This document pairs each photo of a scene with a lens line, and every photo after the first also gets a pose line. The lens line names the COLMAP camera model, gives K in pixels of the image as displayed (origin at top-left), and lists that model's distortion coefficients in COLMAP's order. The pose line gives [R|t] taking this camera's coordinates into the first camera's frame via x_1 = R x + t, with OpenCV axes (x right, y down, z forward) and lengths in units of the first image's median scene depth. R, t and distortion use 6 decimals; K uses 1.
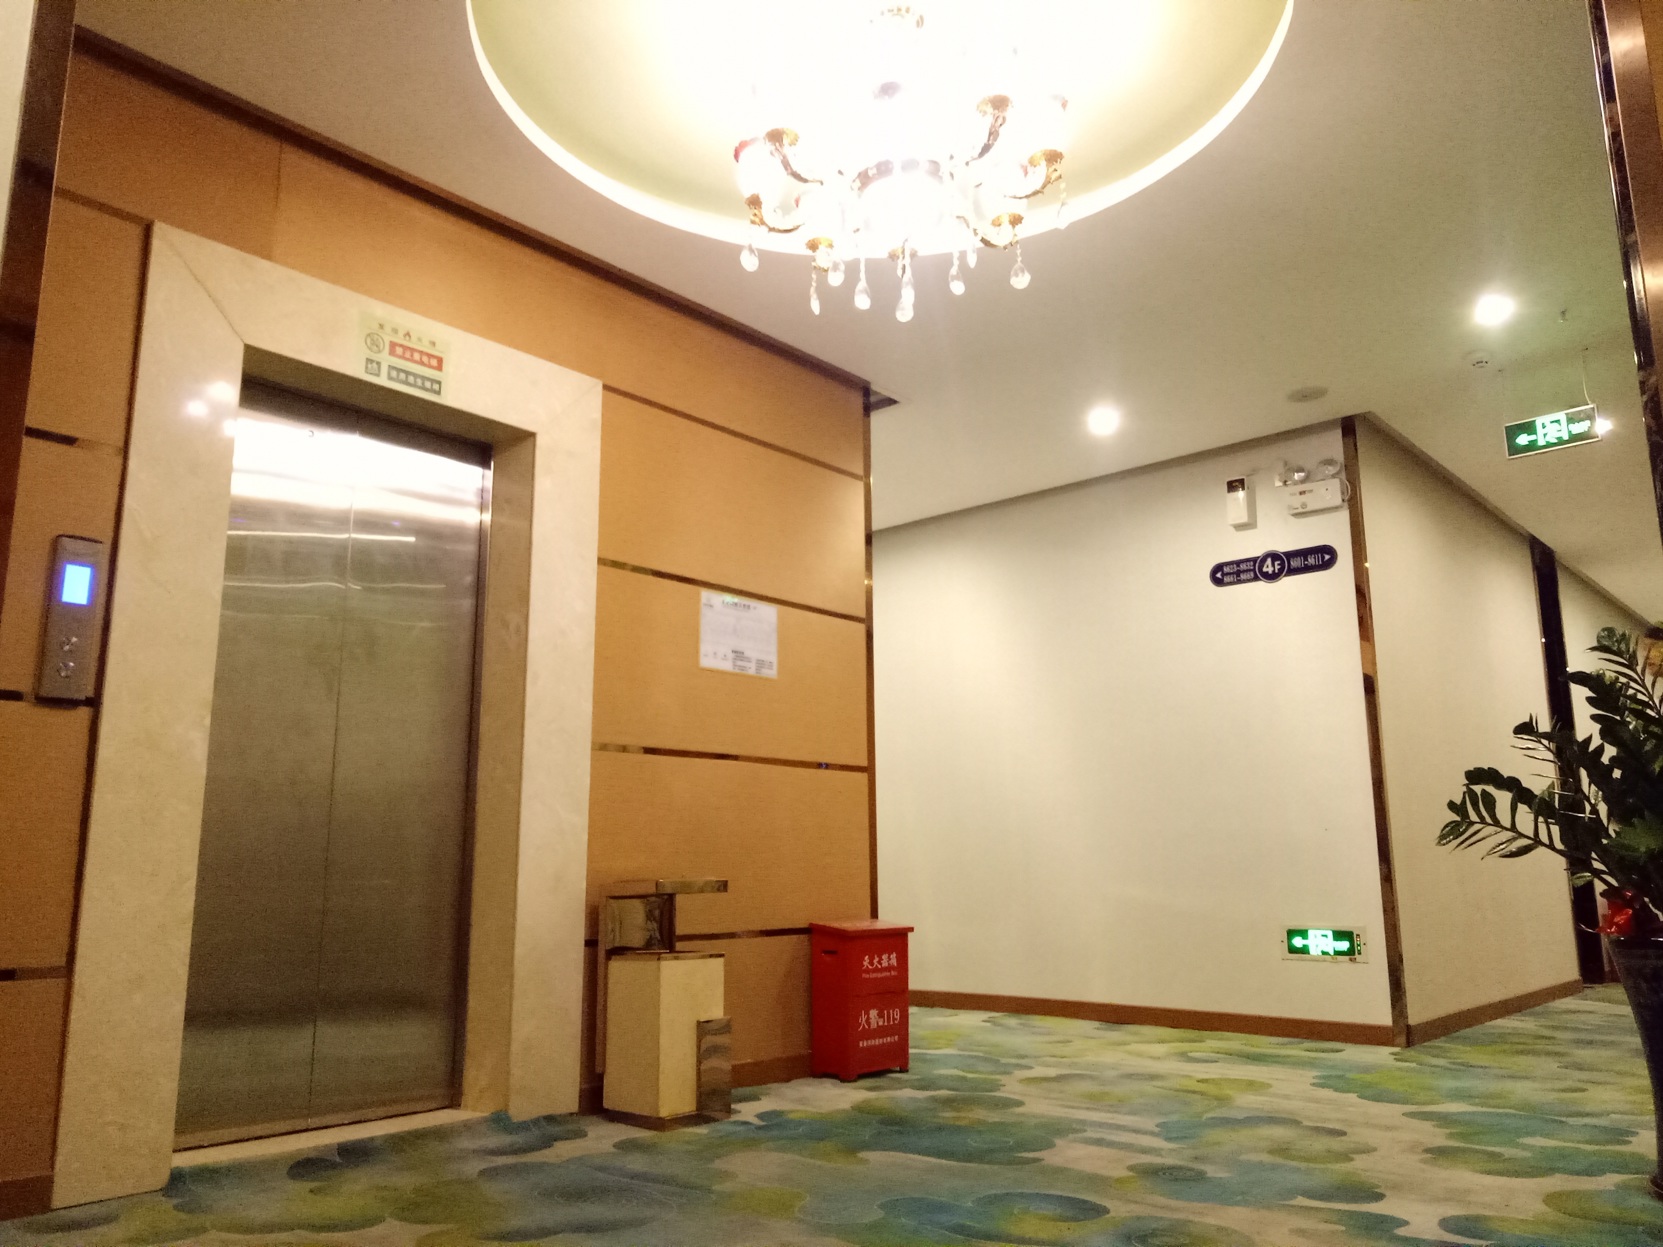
lens RADIAL K [[1246.0, 0, 829.5], [0, 1246.0, 619.0], [0, 0, 1]] dist [0.006664, -0.007891]
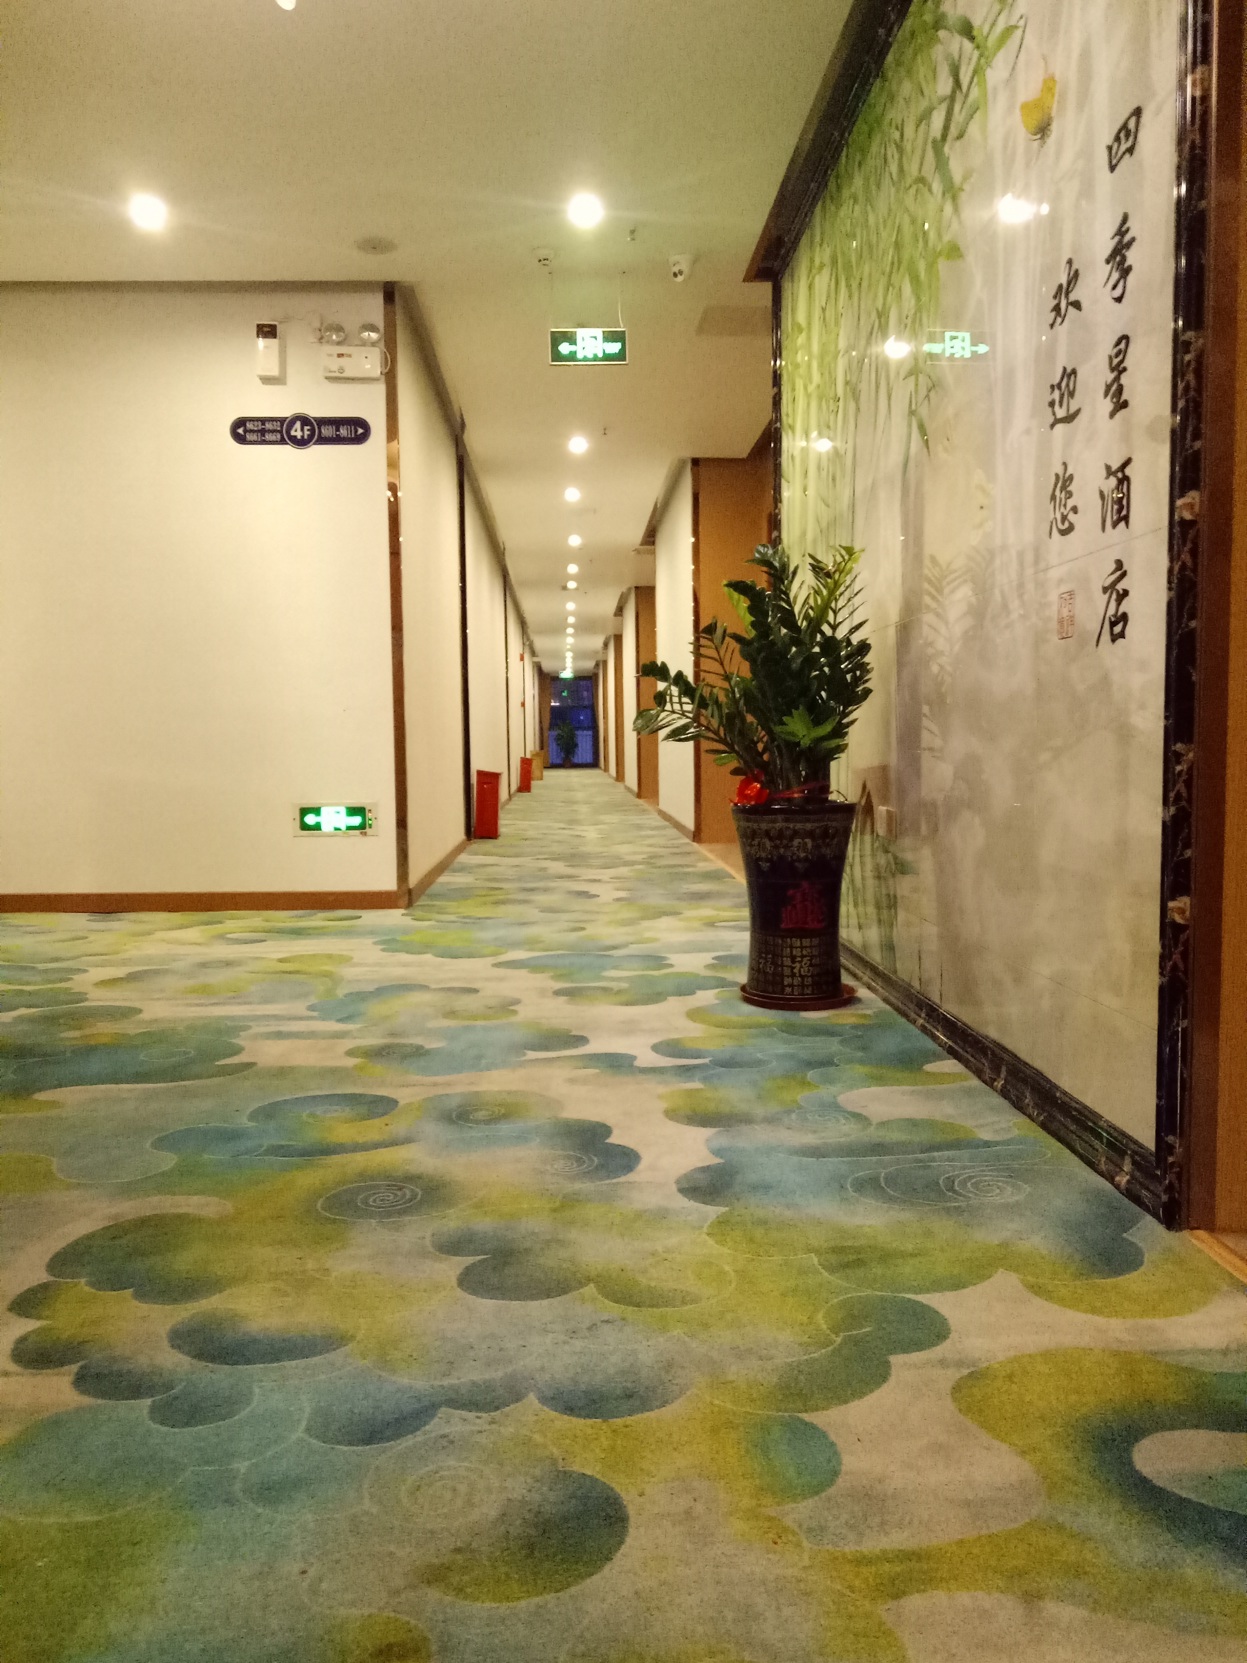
lens RADIAL K [[1246.0, 0, 623.1], [0, 1246.0, 839.0], [0, 0, 1]] dist [0.006664, -0.007891]
pose [[0.717662, -0.056365, 0.694107, -0.144568], [-0.133075, 0.967252, 0.216137, 0.020306], [-0.683559, -0.247482, 0.686659, 0.120523]]
